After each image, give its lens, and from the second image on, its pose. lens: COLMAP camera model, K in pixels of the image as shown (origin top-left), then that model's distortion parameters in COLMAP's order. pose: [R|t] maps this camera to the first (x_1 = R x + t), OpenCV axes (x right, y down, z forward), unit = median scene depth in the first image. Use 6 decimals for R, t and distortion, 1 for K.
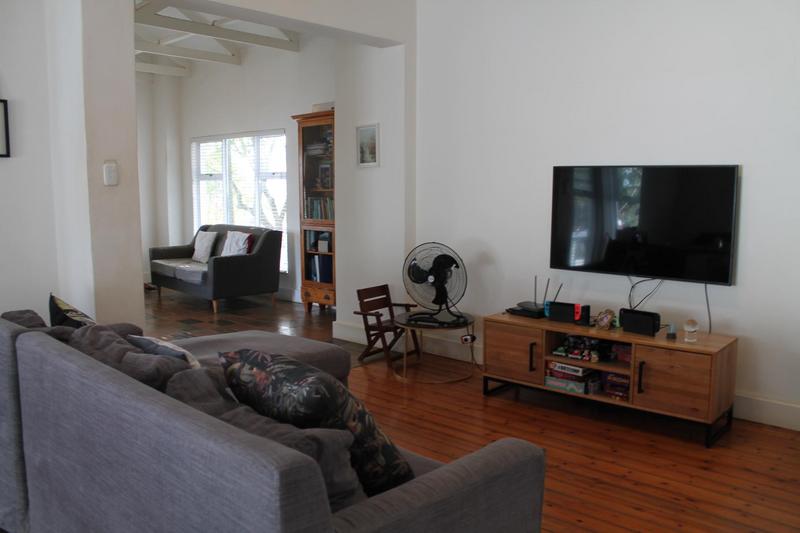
lens RADIAL K [[672.8, 0, 400.0], [0, 672.8, 266.5], [0, 0, 1]] dist [-0.164121, 0.136252]
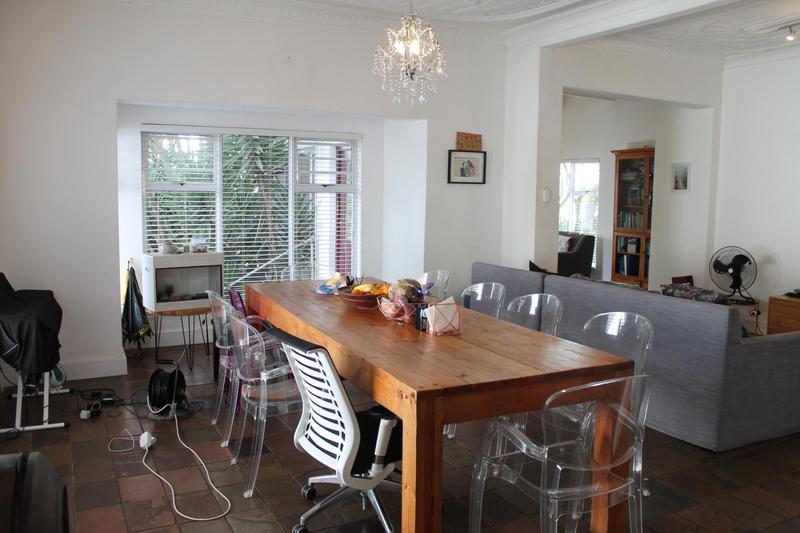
lens RADIAL K [[672.8, 0, 400.0], [0, 672.8, 266.5], [0, 0, 1]] dist [-0.164121, 0.136252]
pose [[0.941540, 0.050292, -0.333126, -0.138178], [-0.054879, 0.998483, -0.004370, 0.047080], [0.332401, 0.022396, 0.942872, -0.505515]]
